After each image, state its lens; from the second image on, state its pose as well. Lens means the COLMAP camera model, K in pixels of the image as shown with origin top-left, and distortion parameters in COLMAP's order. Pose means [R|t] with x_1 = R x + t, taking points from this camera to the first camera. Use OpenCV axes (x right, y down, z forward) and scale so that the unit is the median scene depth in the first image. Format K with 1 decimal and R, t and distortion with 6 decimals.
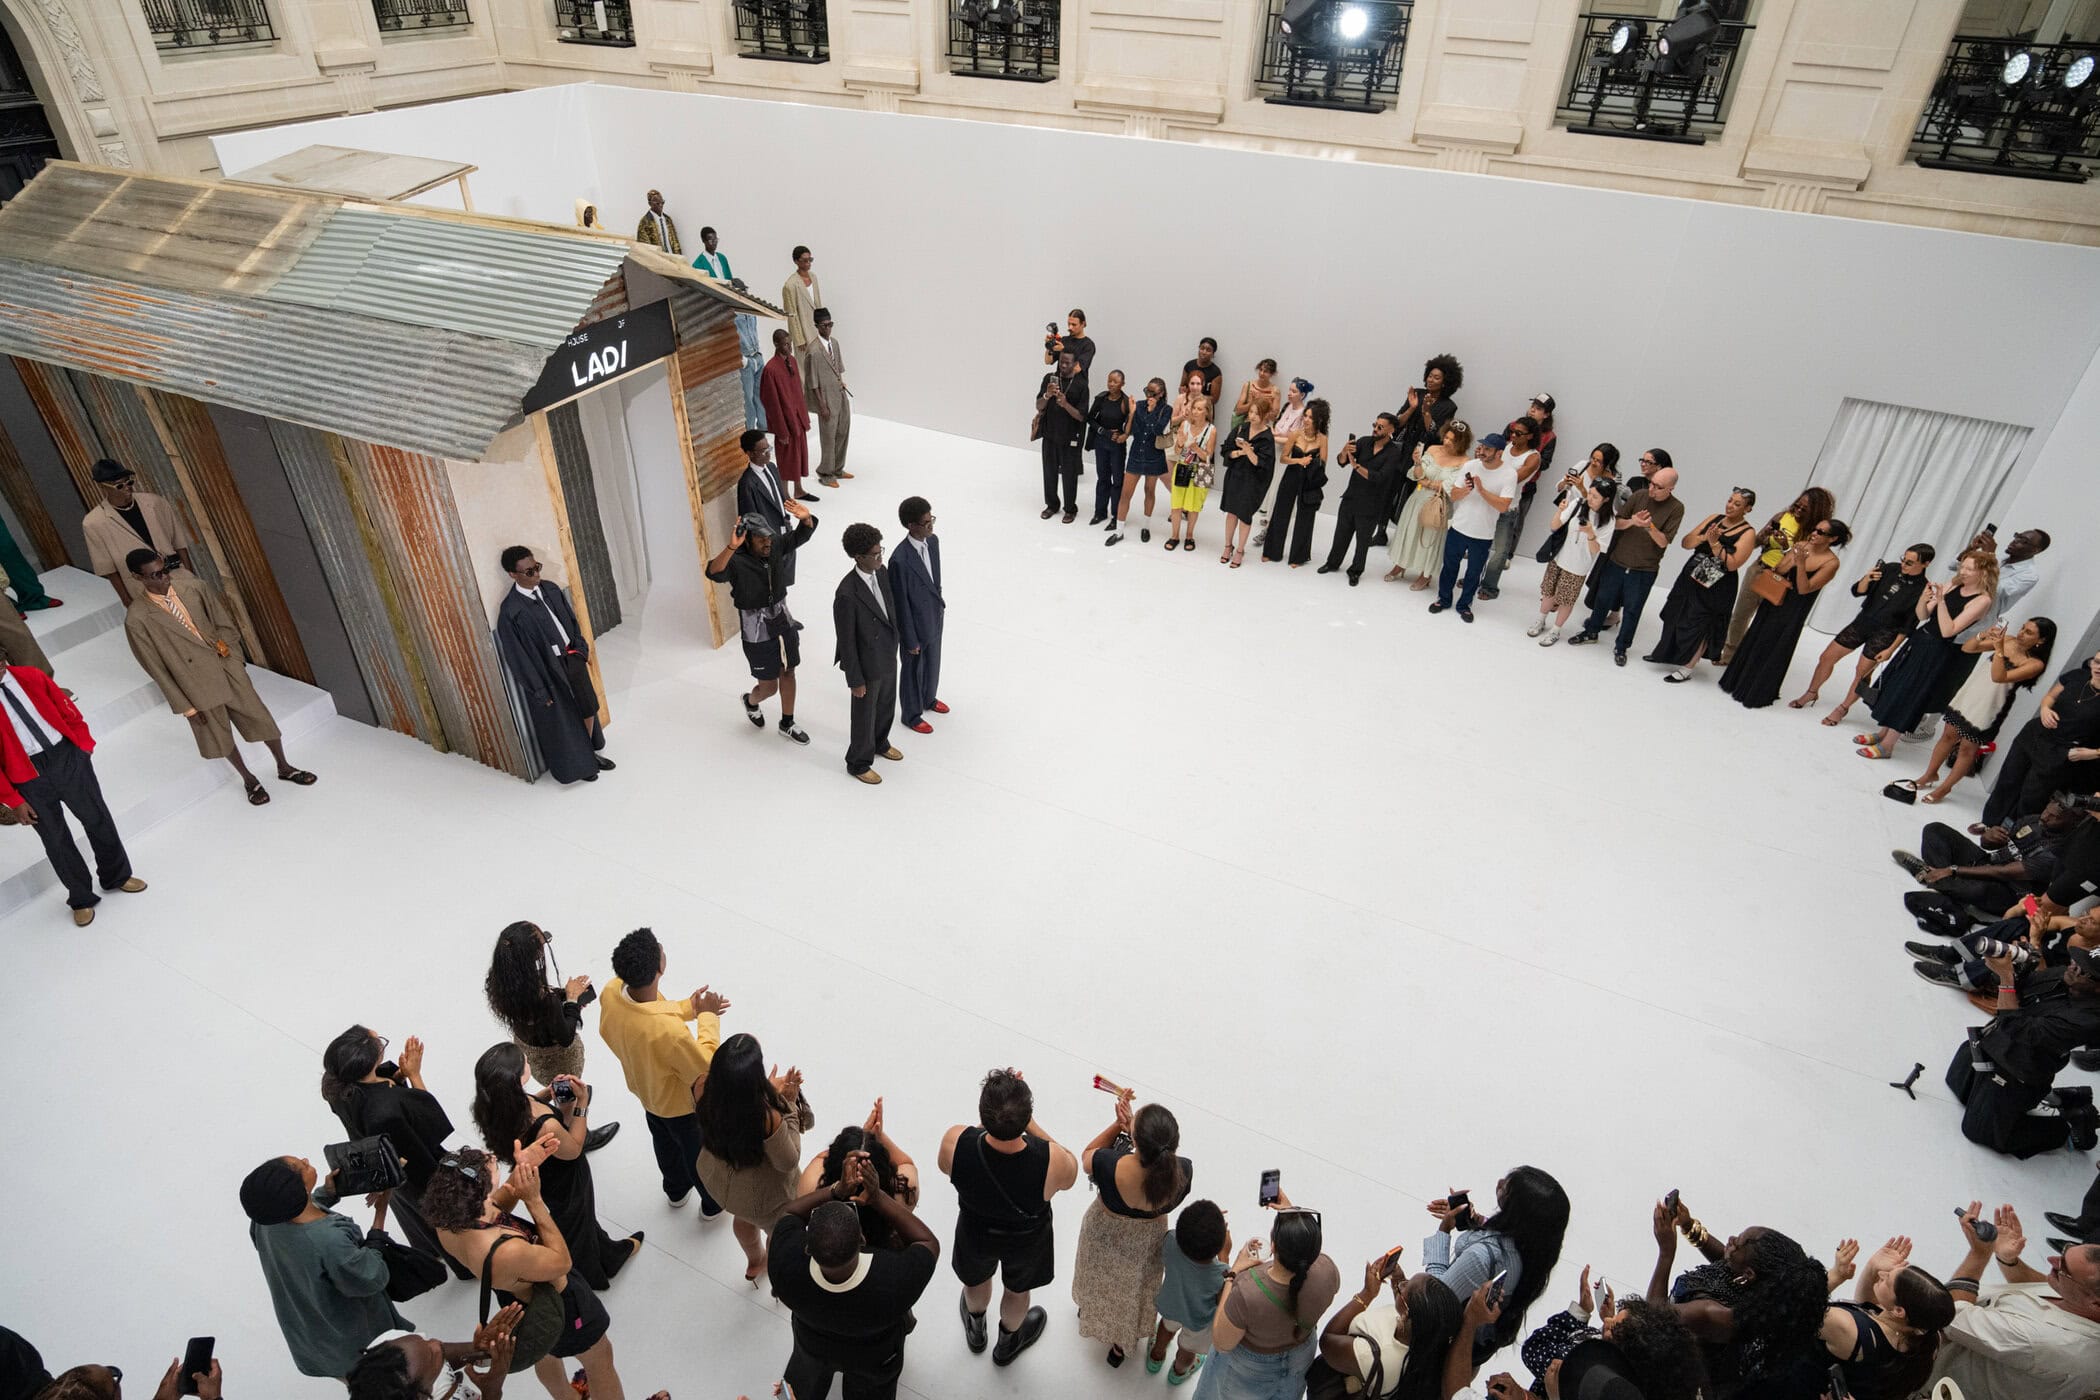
lens RADIAL K [[1137.8, 0, 1050.0], [0, 1137.8, 700.0], [0, 0, 1]] dist [-0.025660, 0.005514]
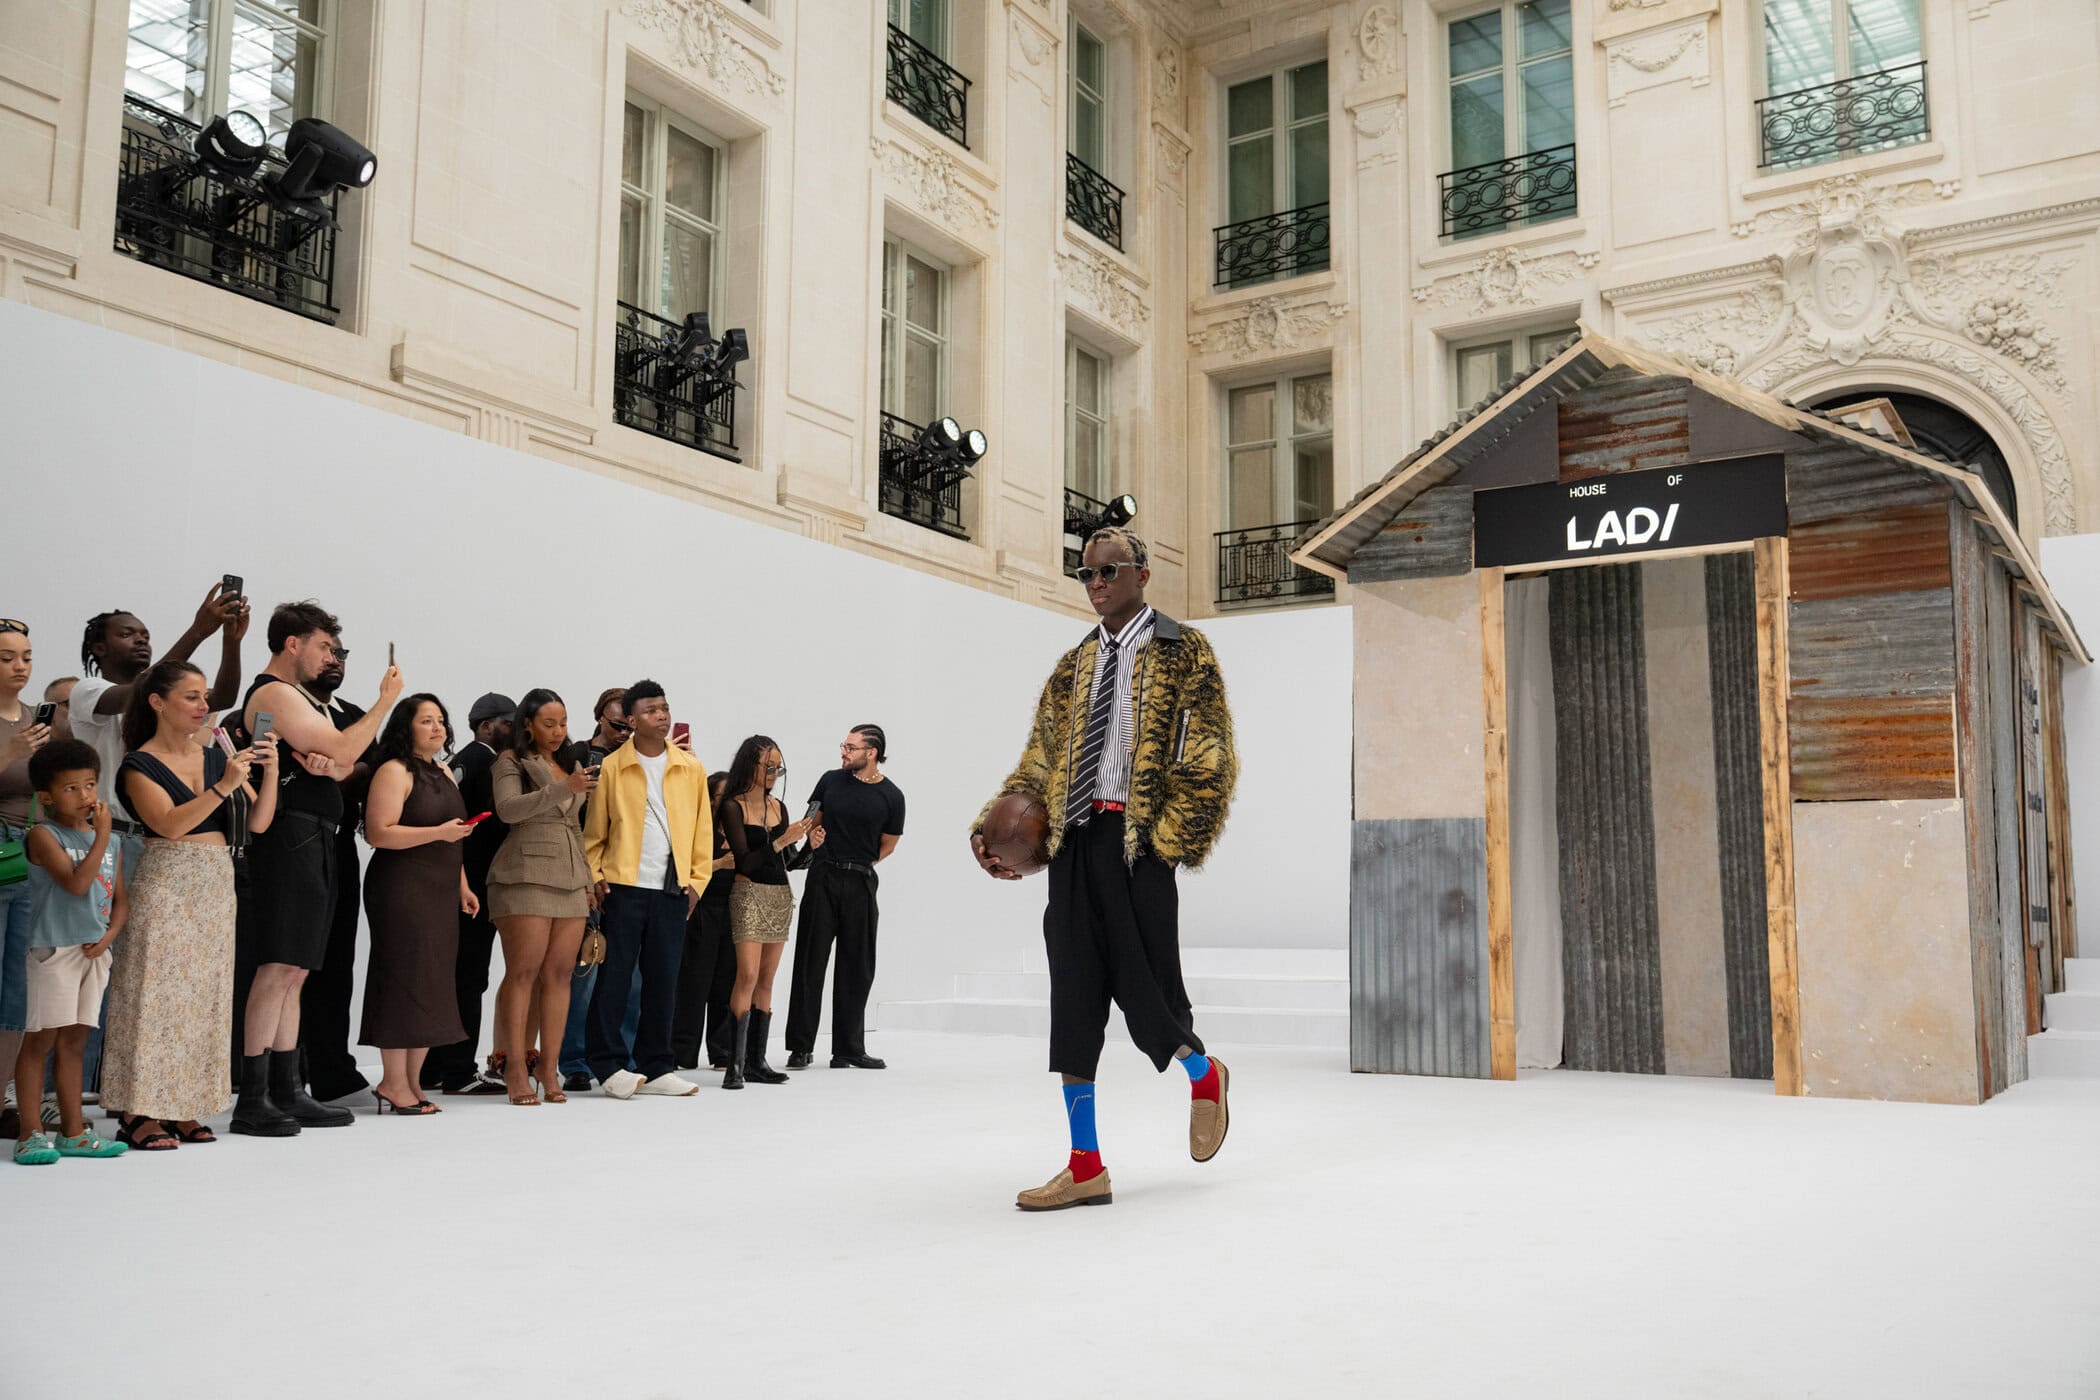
lens RADIAL K [[1864.5, 0, 1055.1], [0, 1864.5, 701.6], [0, 0, 1]] dist [0.004230, 0.007839]
pose [[-0.153565, -0.153138, -0.976200, 0.705297], [-0.573775, 0.818127, -0.038081, 0.033977], [0.804487, 0.554272, -0.213503, 0.933751]]
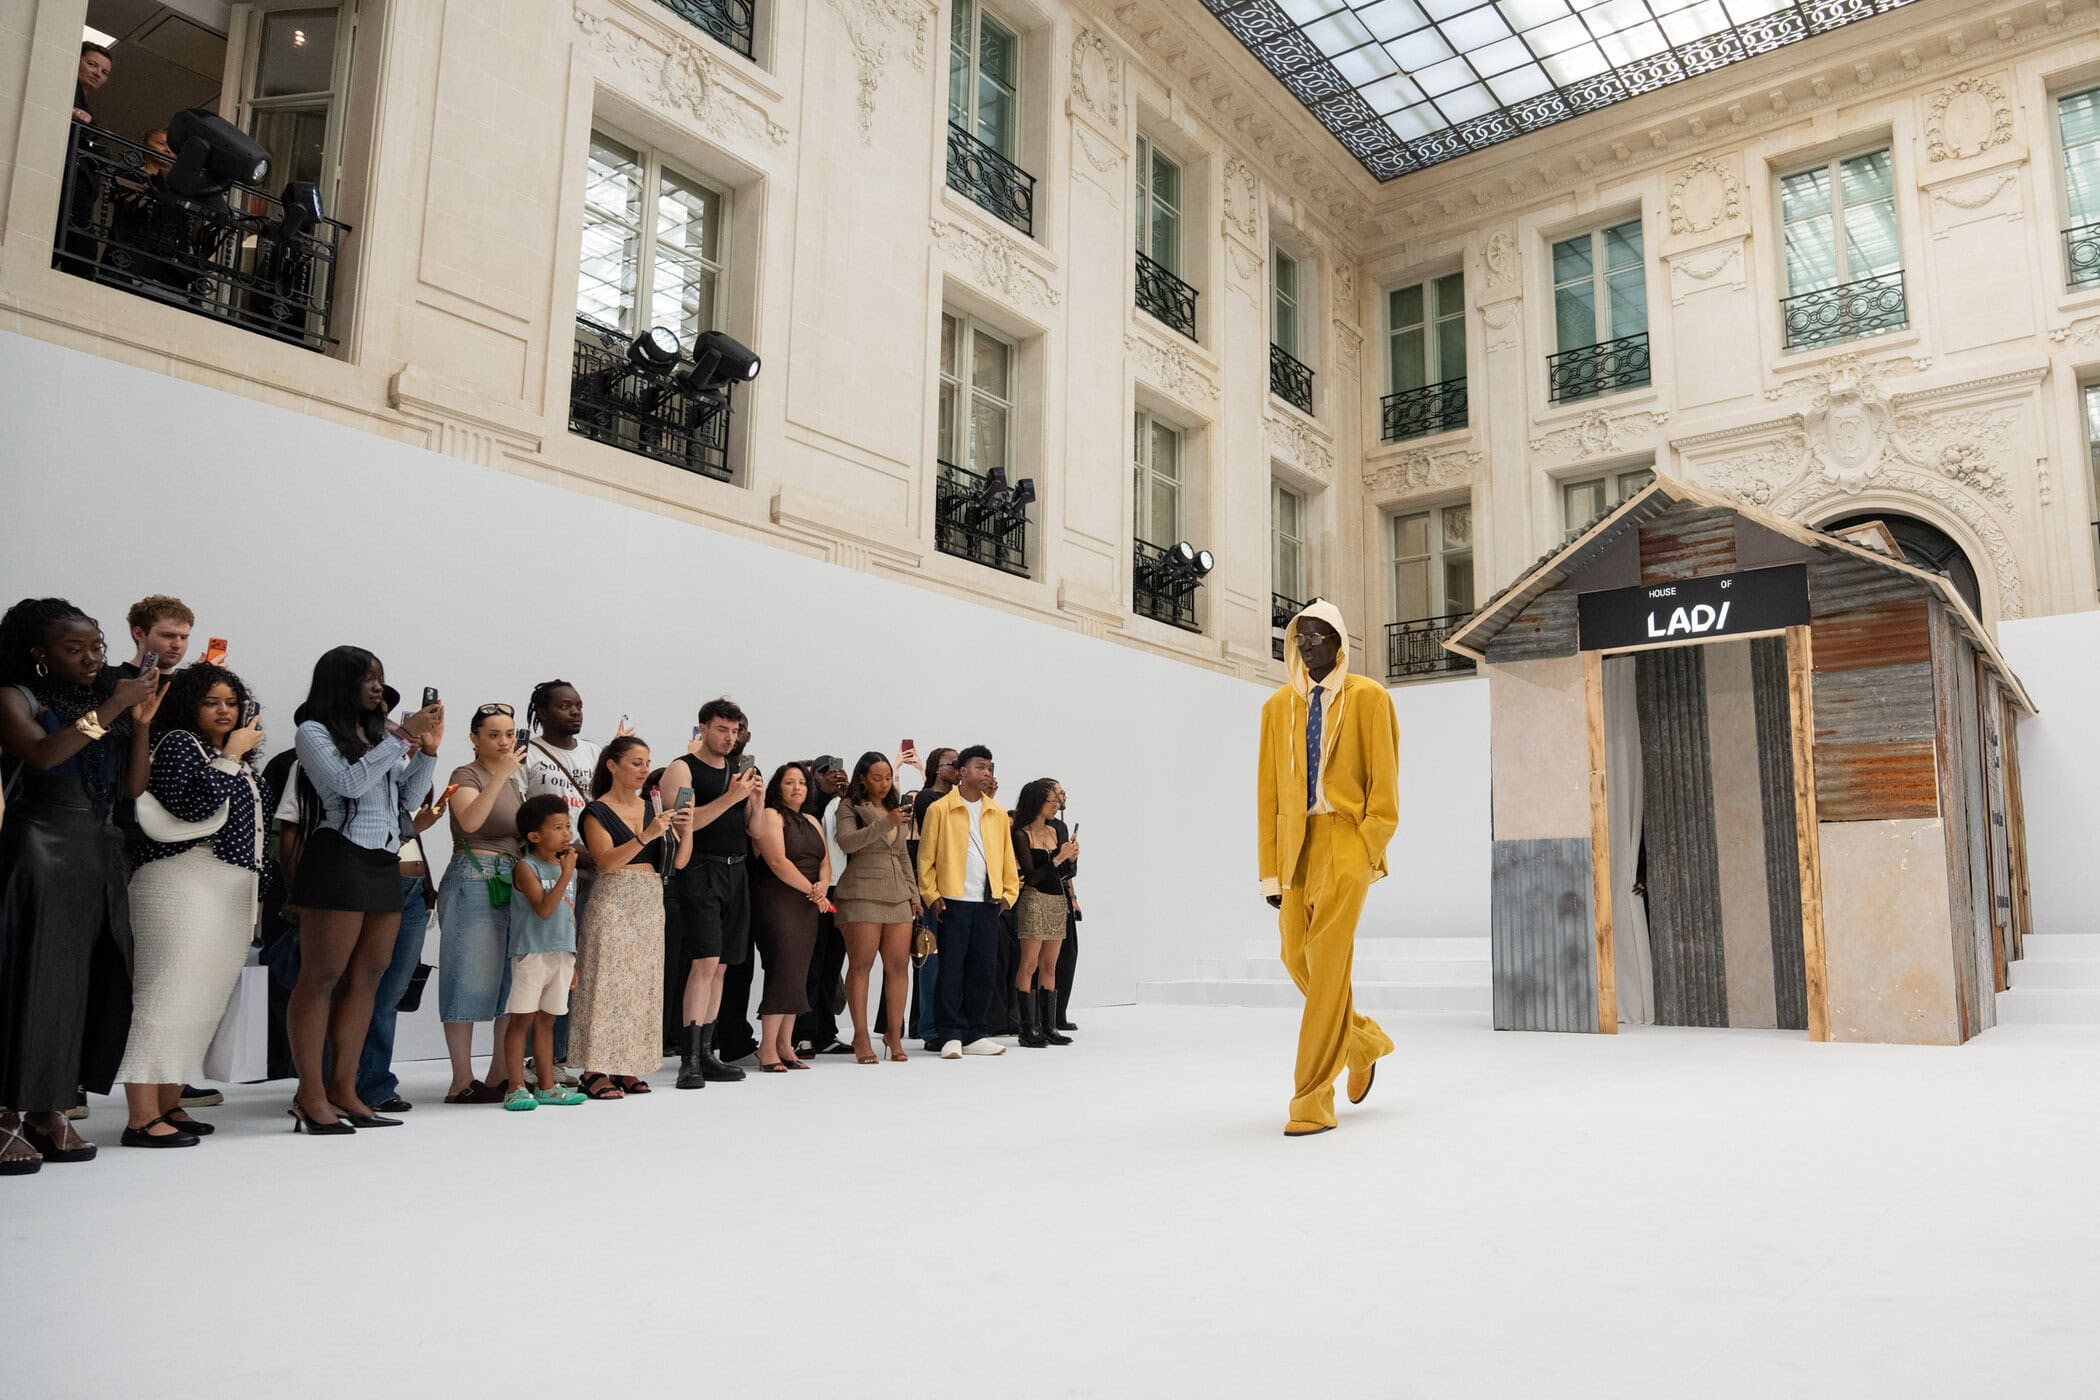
lens RADIAL K [[1413.4, 0, 1264.5], [0, 1413.4, 717.8], [0, 0, 1]] dist [-0.036626, 0.026366]
pose [[-0.157116, -0.173512, -0.972218, 0.719970], [-0.561878, 0.825289, -0.056487, 0.032336], [0.812162, 0.537393, -0.227158, 0.933612]]
